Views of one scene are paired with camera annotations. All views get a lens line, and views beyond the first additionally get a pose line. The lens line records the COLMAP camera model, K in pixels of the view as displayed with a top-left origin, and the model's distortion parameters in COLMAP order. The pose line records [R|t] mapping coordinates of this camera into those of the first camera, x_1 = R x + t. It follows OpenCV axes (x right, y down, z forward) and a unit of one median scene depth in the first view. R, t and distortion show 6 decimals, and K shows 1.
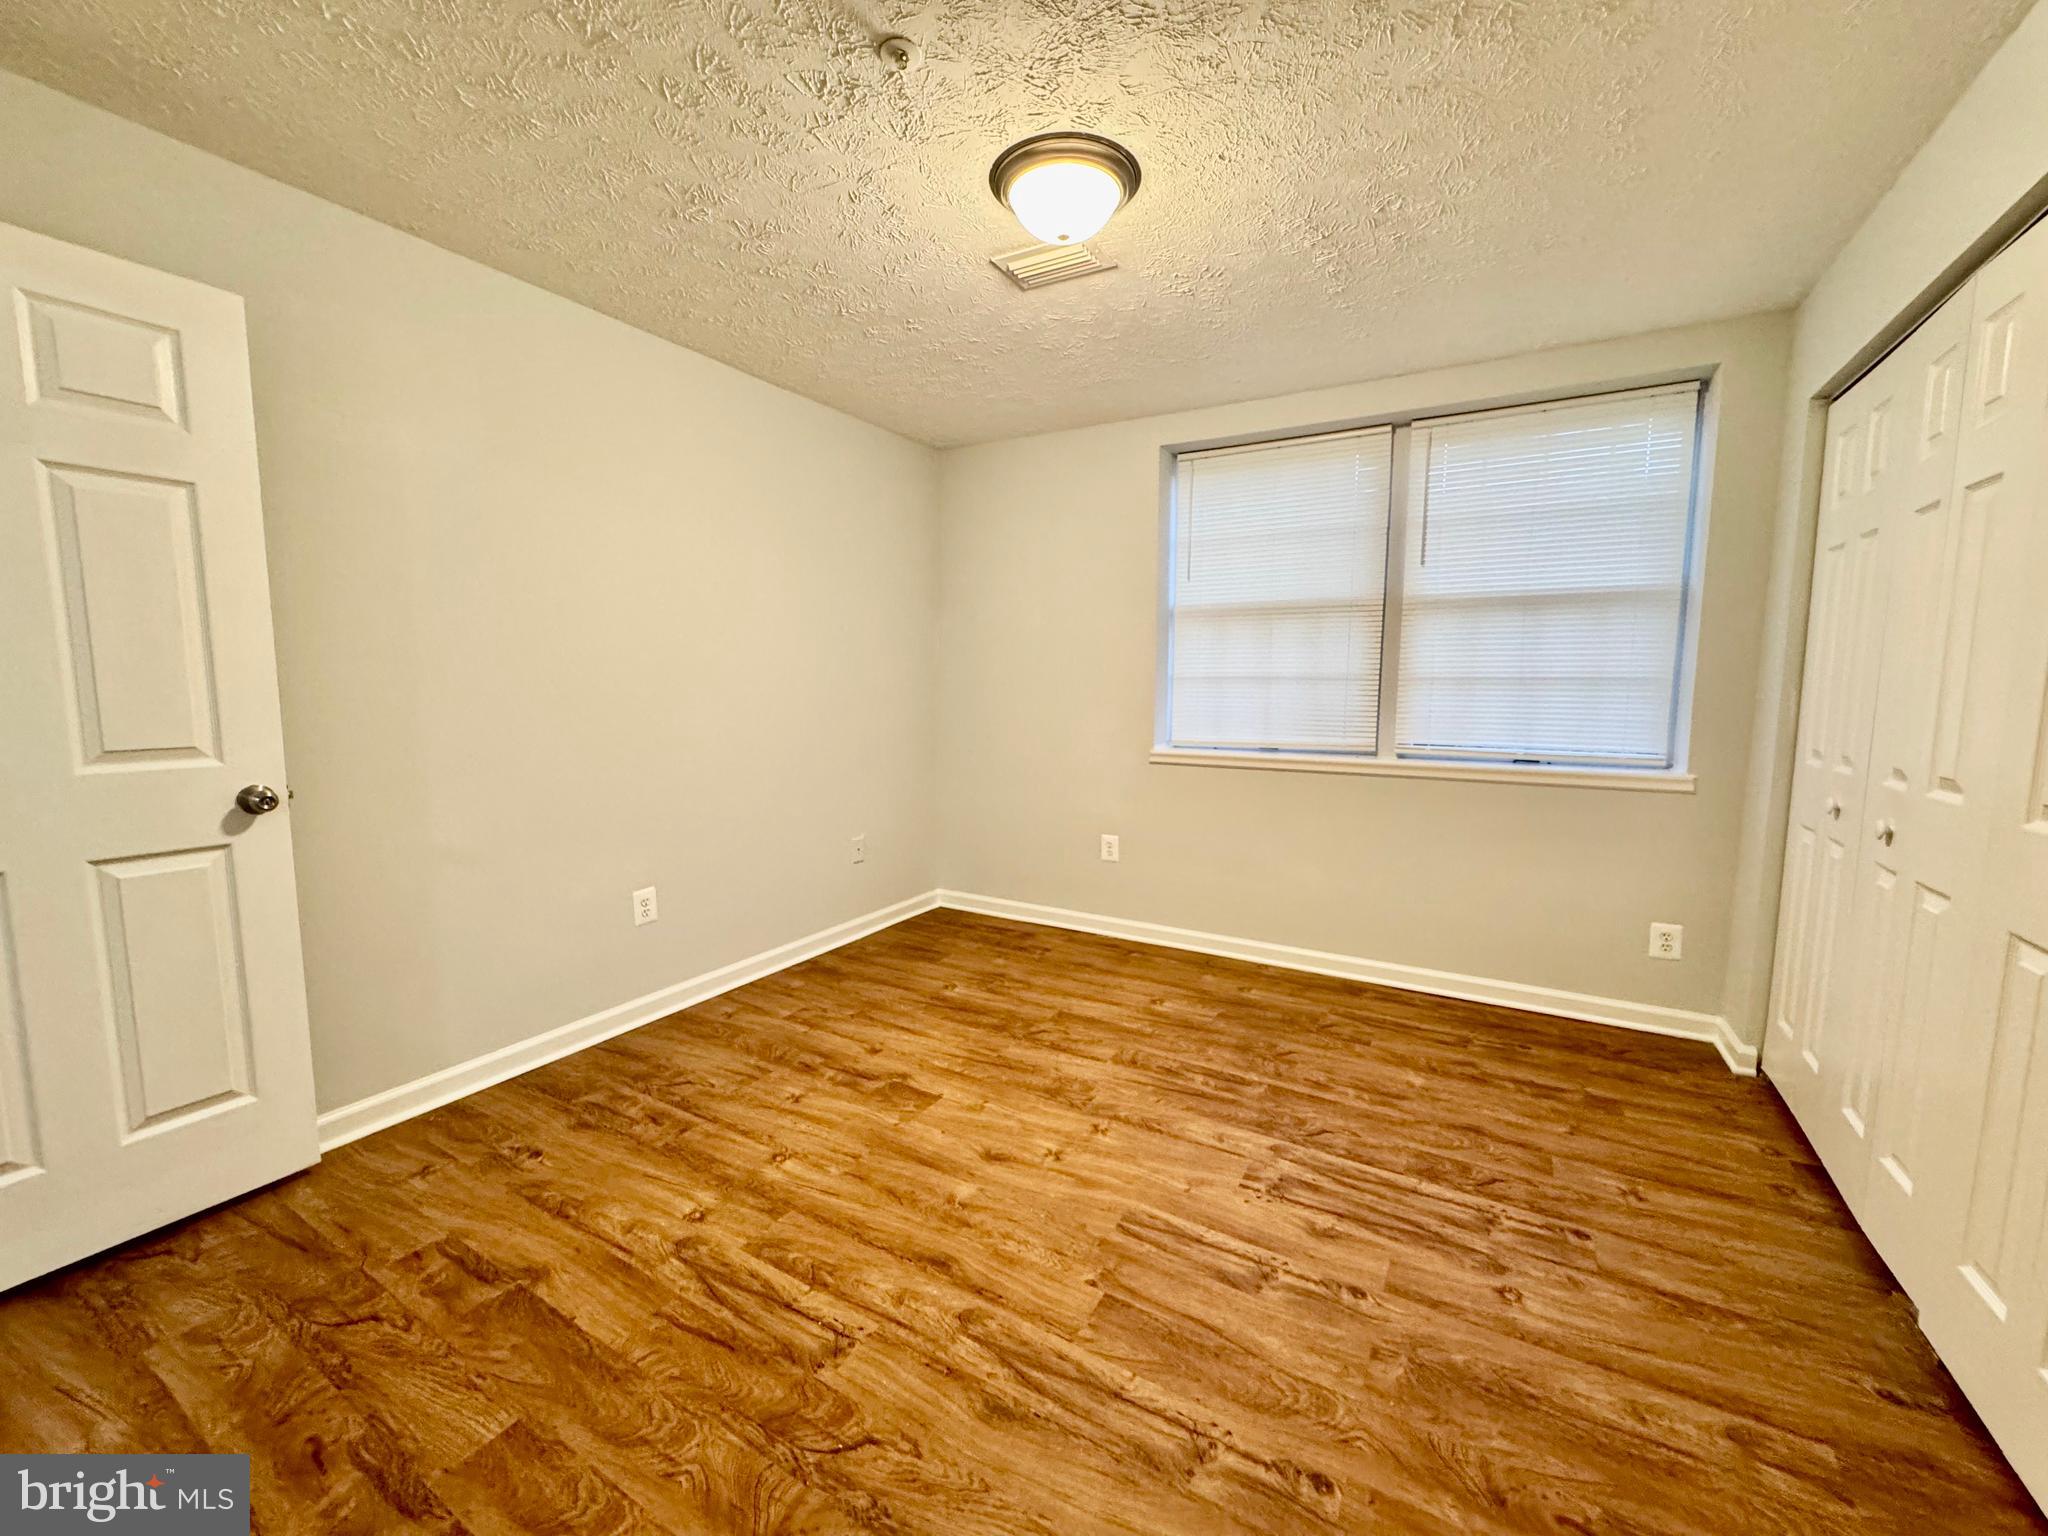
lens RADIAL K [[813.1, 0, 1022.4], [0, 813.1, 770.2], [0, 0, 1]] dist [-0.001690, 0.000143]
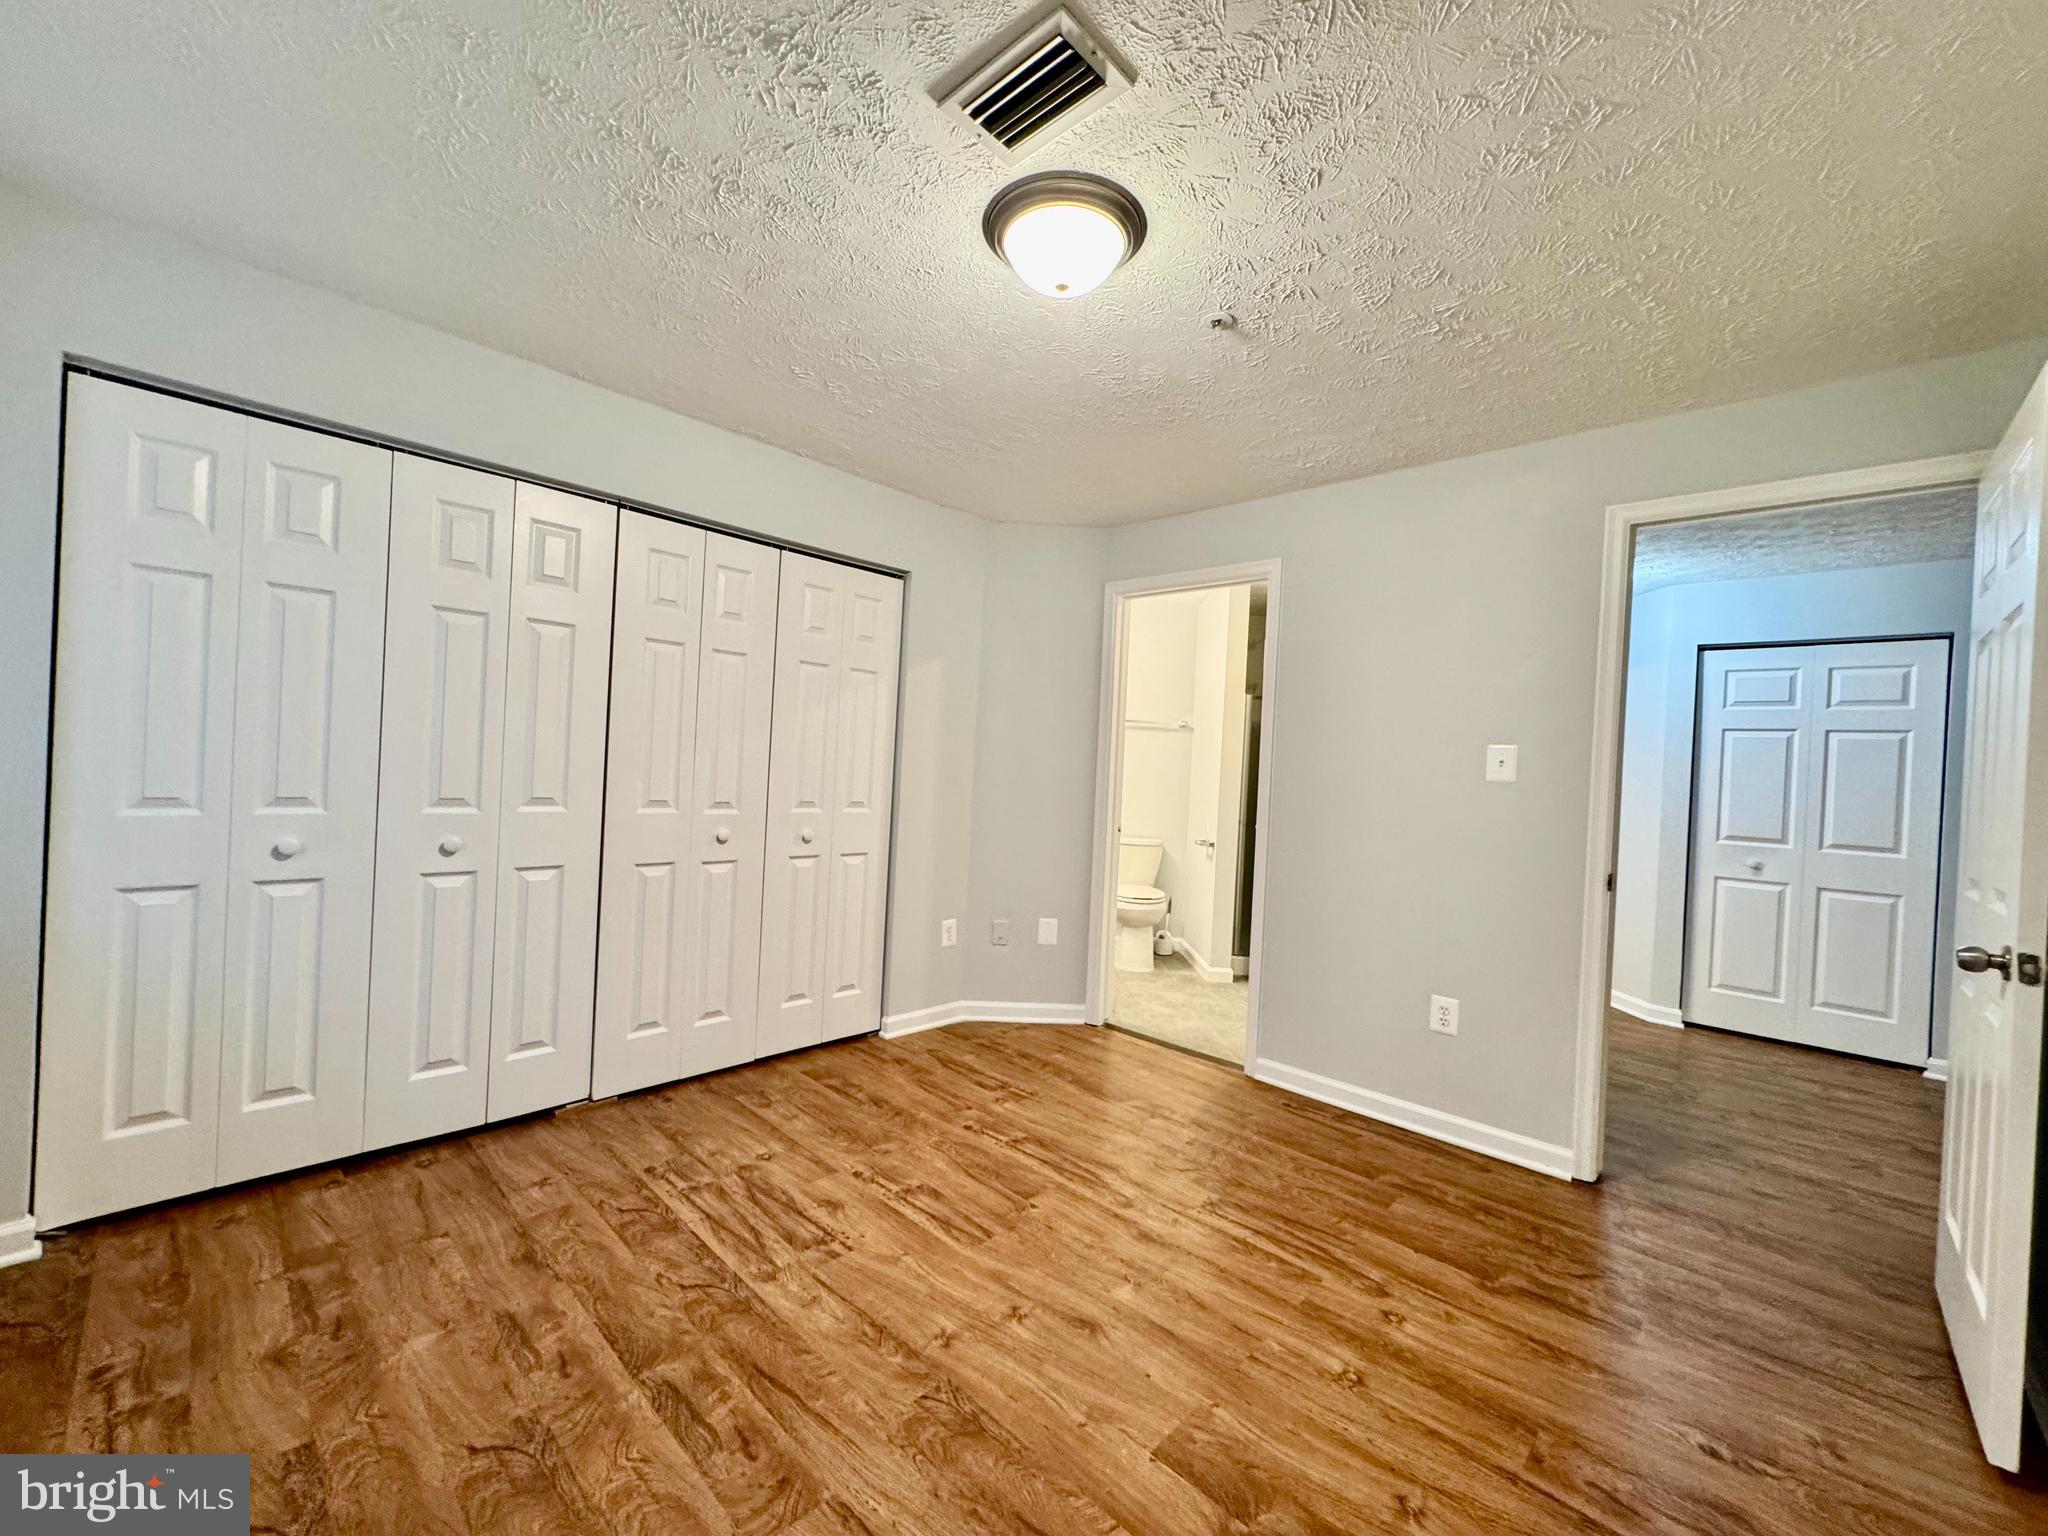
lens RADIAL K [[813.7, 0, 1023.8], [0, 813.7, 769.4], [0, 0, 1]] dist [-0.001662, -0.000145]
pose [[-0.972470, -0.054254, 0.226623, -0.148963], [-0.028451, 0.992887, 0.115609, -0.224639], [-0.231284, 0.105979, -0.967097, 2.002244]]
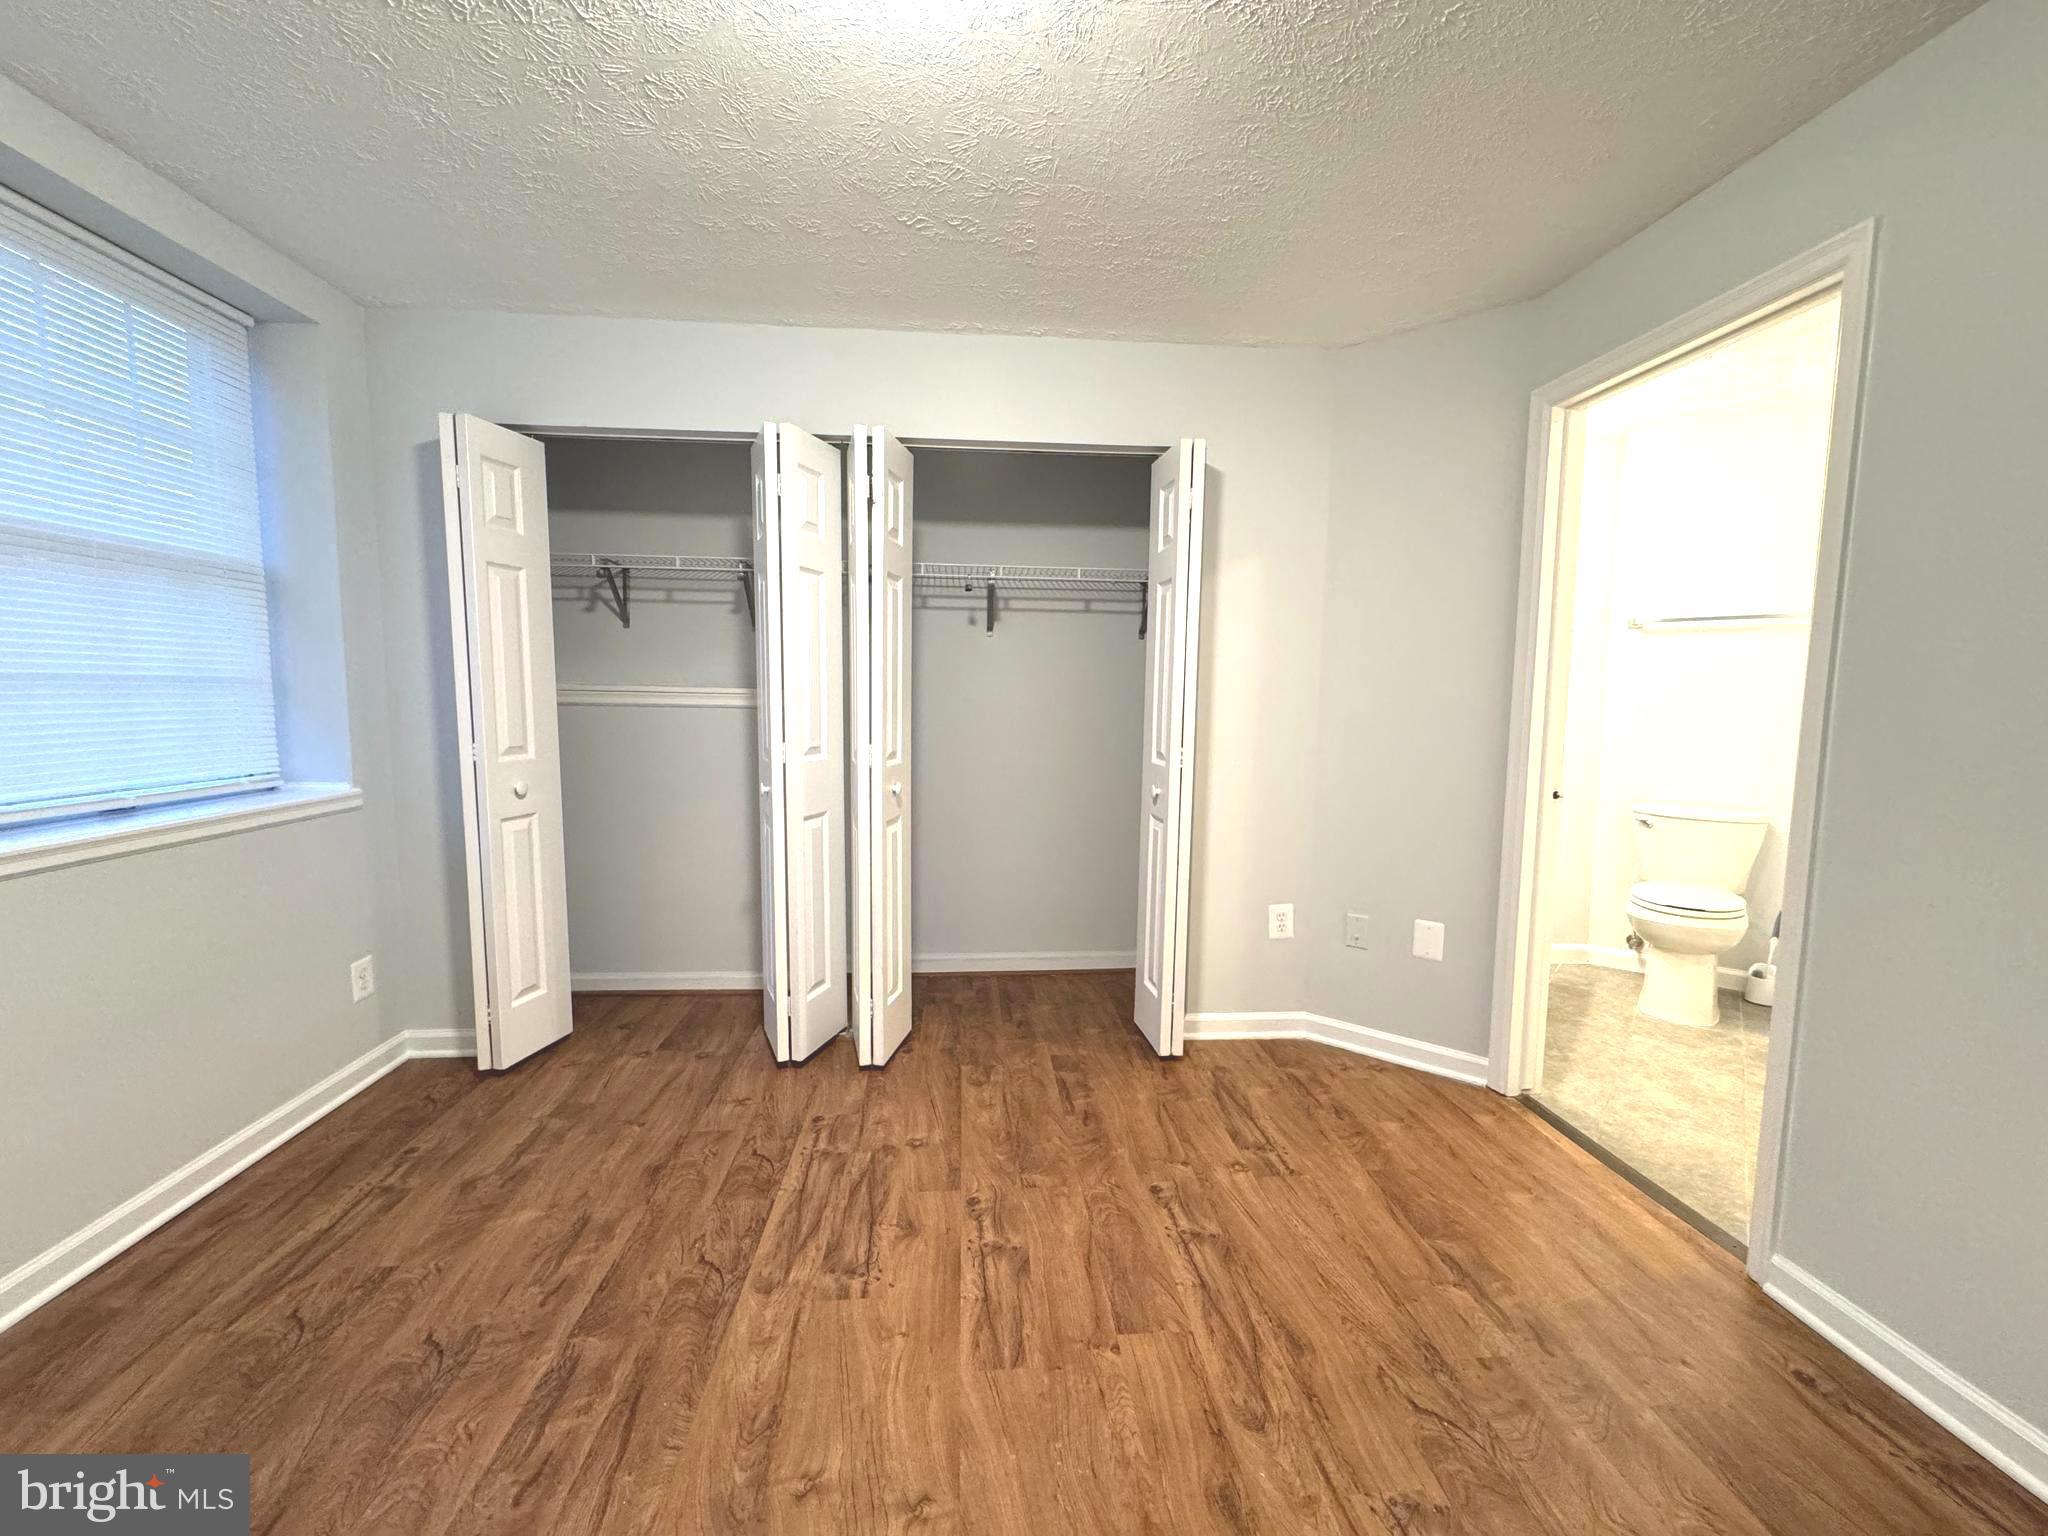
lens RADIAL K [[814.4, 0, 1022.9], [0, 814.4, 769.7], [0, 0, 1]] dist [-0.002284, -0.000047]
pose [[-0.574067, -0.088014, 0.814064, -0.485509], [0.079024, 0.983610, 0.162071, -0.150709], [-0.814986, 0.157370, -0.557703, 1.334345]]
